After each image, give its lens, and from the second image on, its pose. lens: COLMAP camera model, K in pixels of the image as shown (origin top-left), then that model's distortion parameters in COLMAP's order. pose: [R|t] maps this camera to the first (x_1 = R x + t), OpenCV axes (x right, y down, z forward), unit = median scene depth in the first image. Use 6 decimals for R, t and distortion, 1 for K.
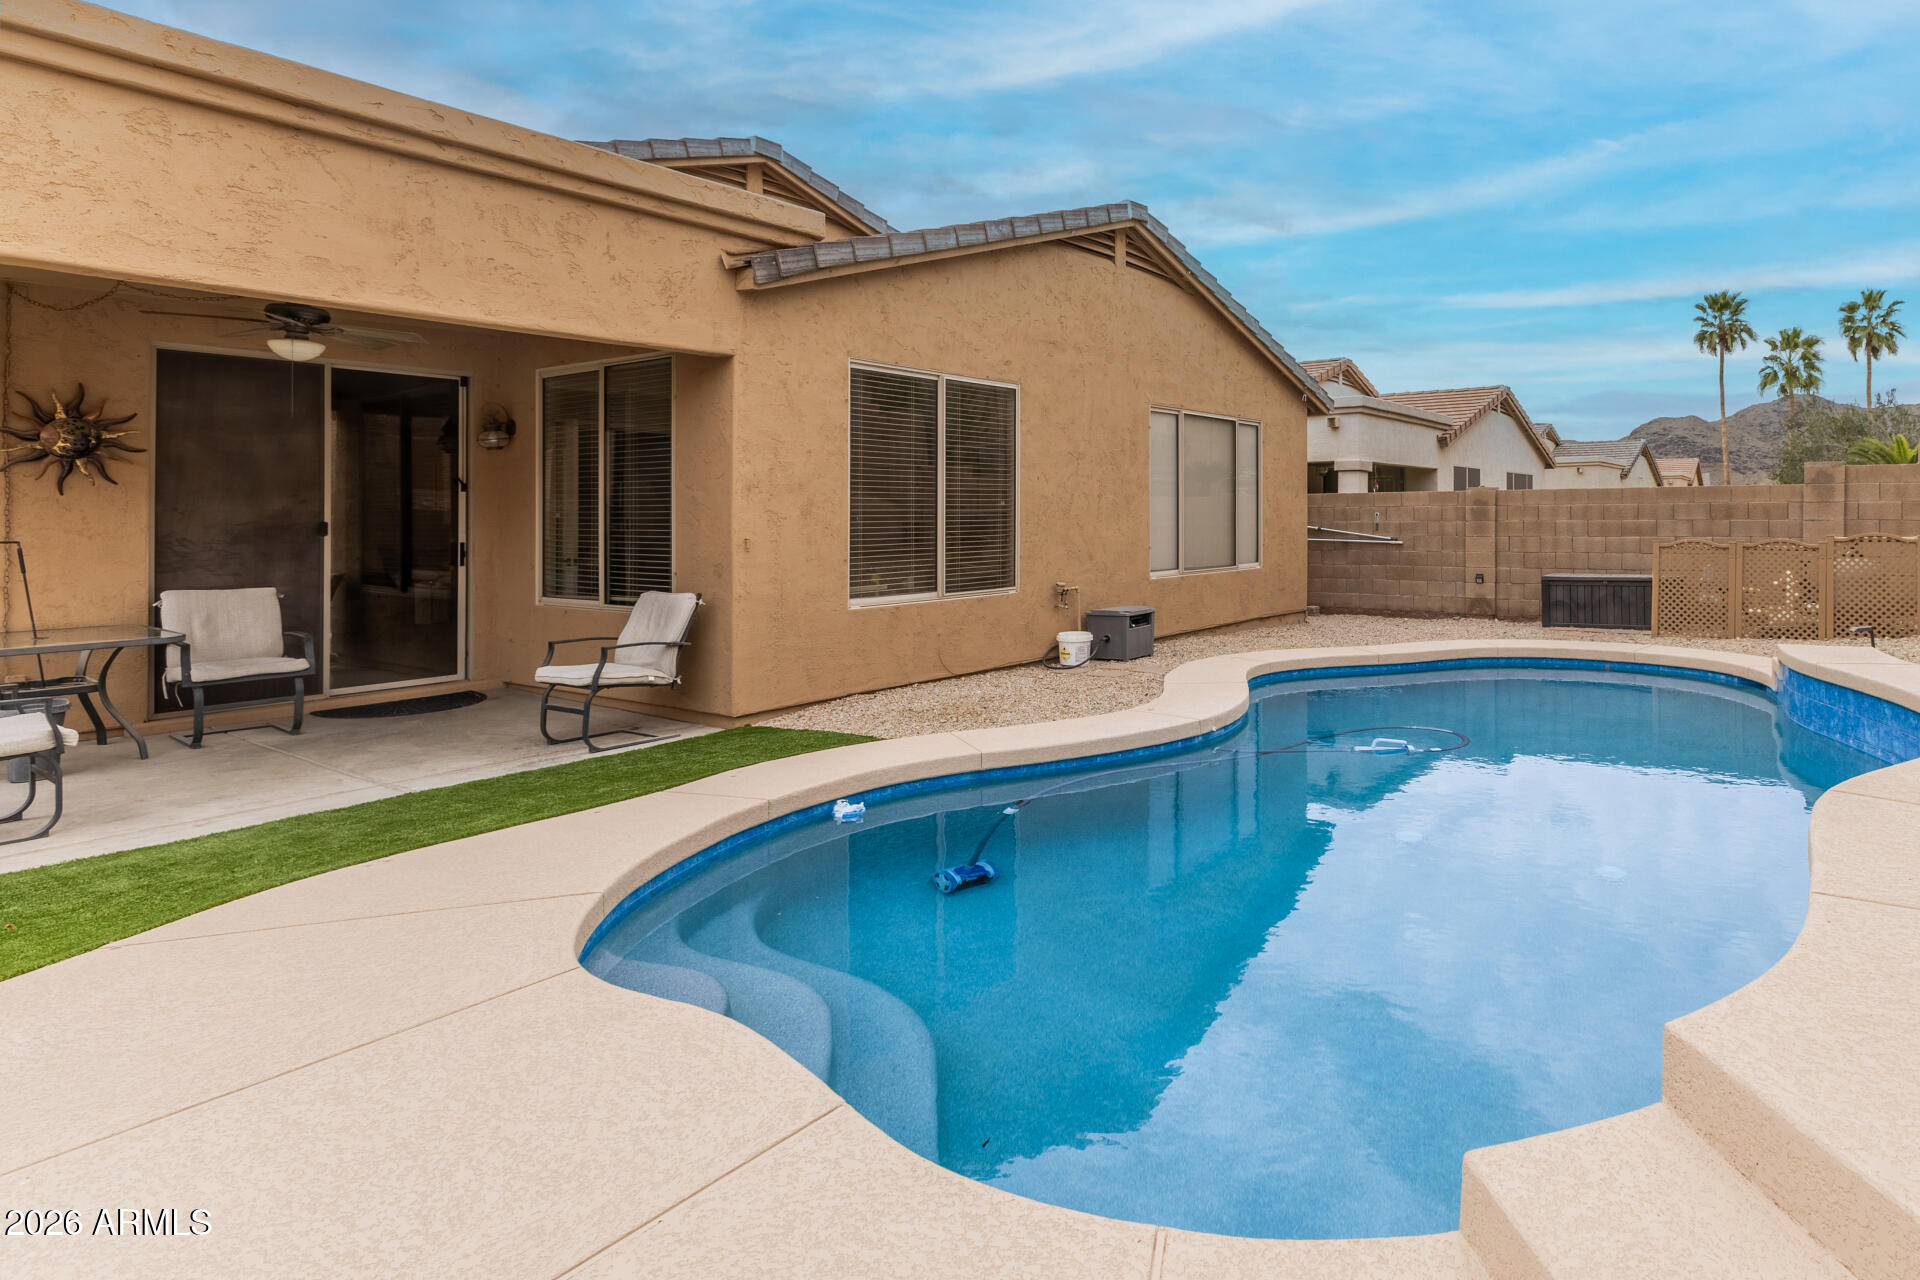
lens RADIAL K [[851.5, 0, 958.1], [0, 851.5, 630.8], [0, 0, 1]] dist [0.002181, -0.000008]
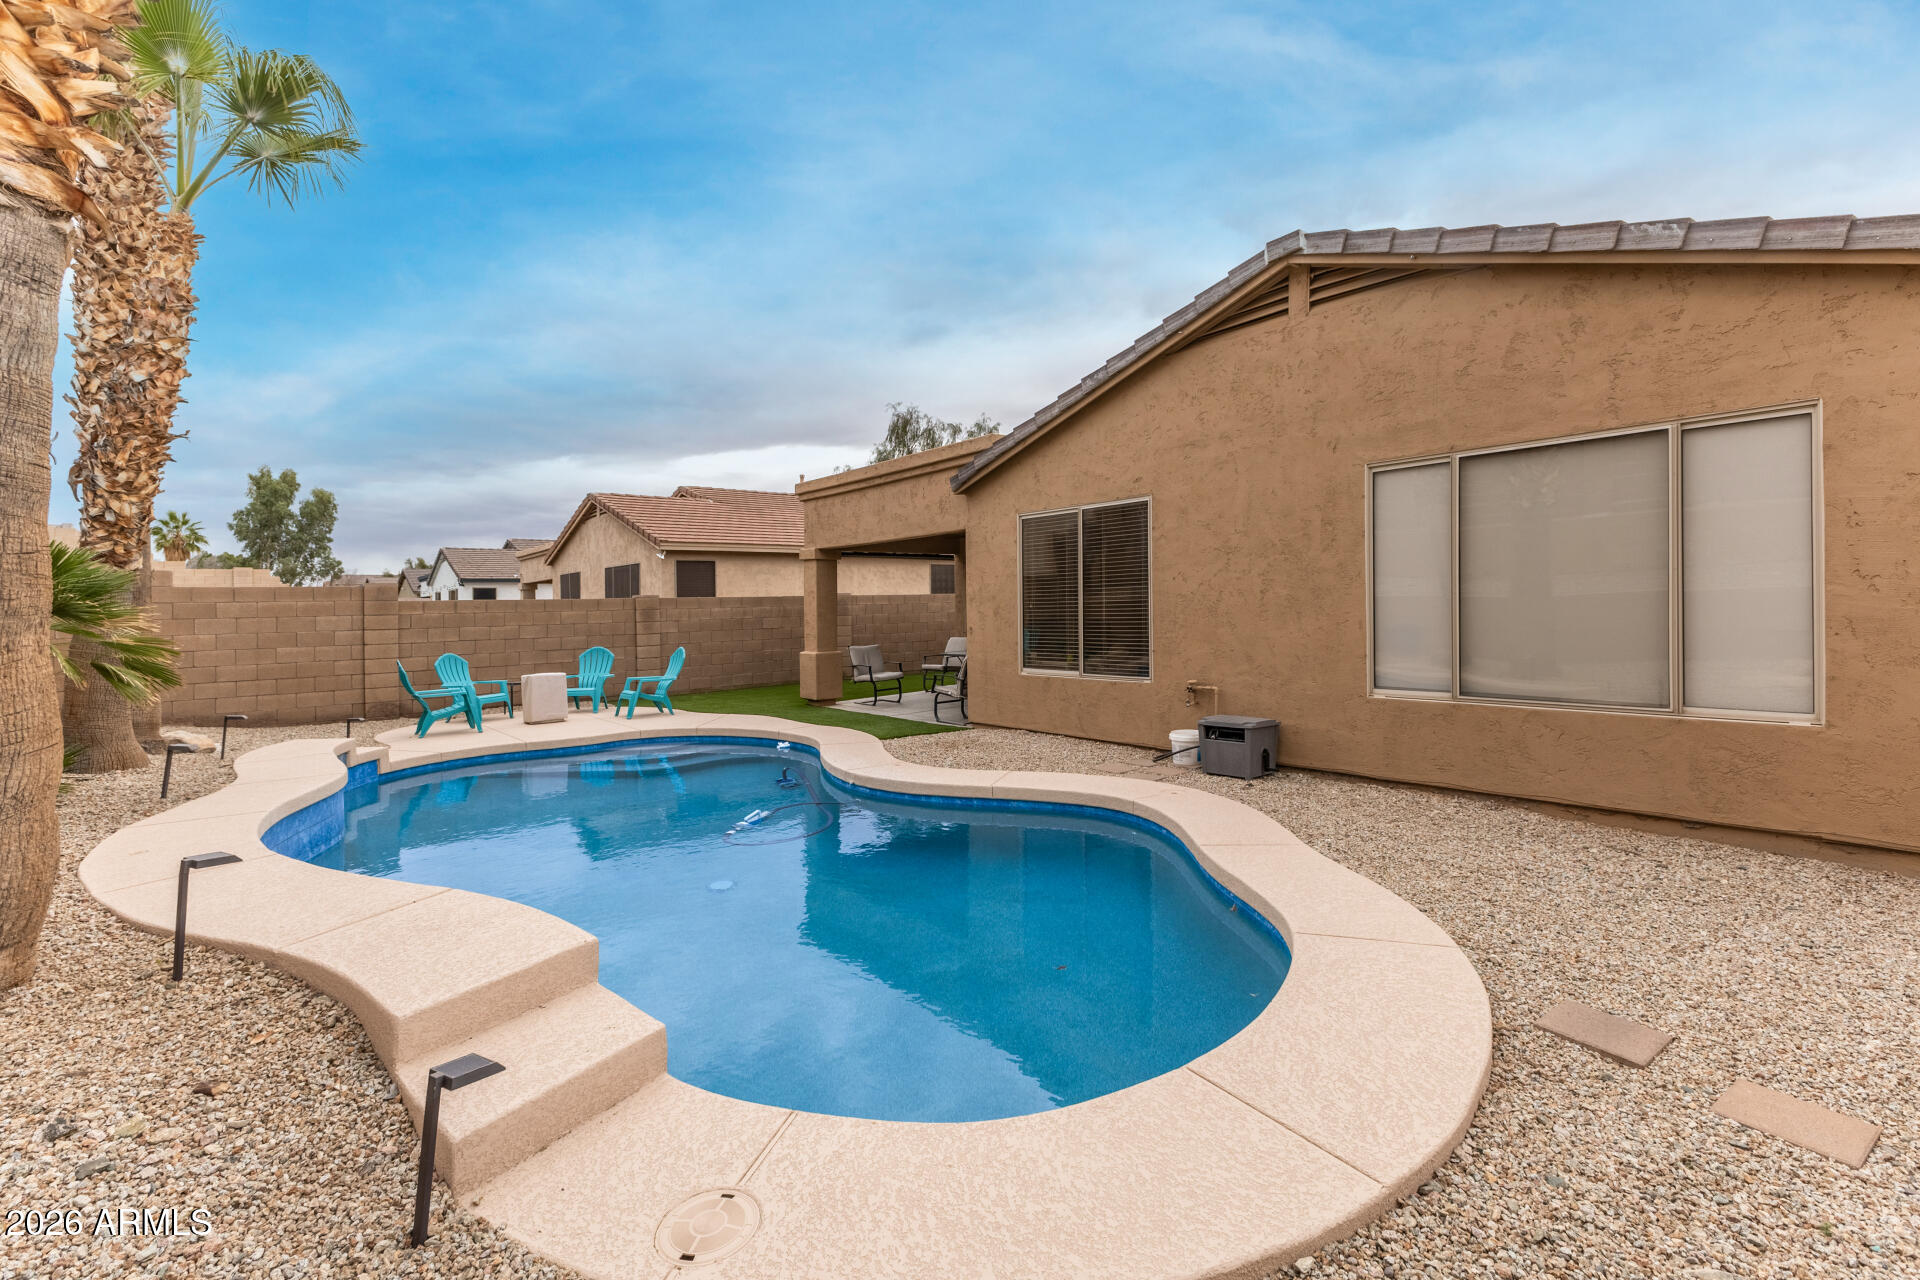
lens RADIAL K [[851.5, 0, 958.1], [0, 851.5, 630.8], [0, 0, 1]] dist [0.002181, -0.000008]
pose [[-0.065696, 0.098587, -0.992958, 1.173202], [-0.041302, 0.993986, 0.101422, -0.213245], [0.996985, 0.047674, -0.061229, 0.813500]]
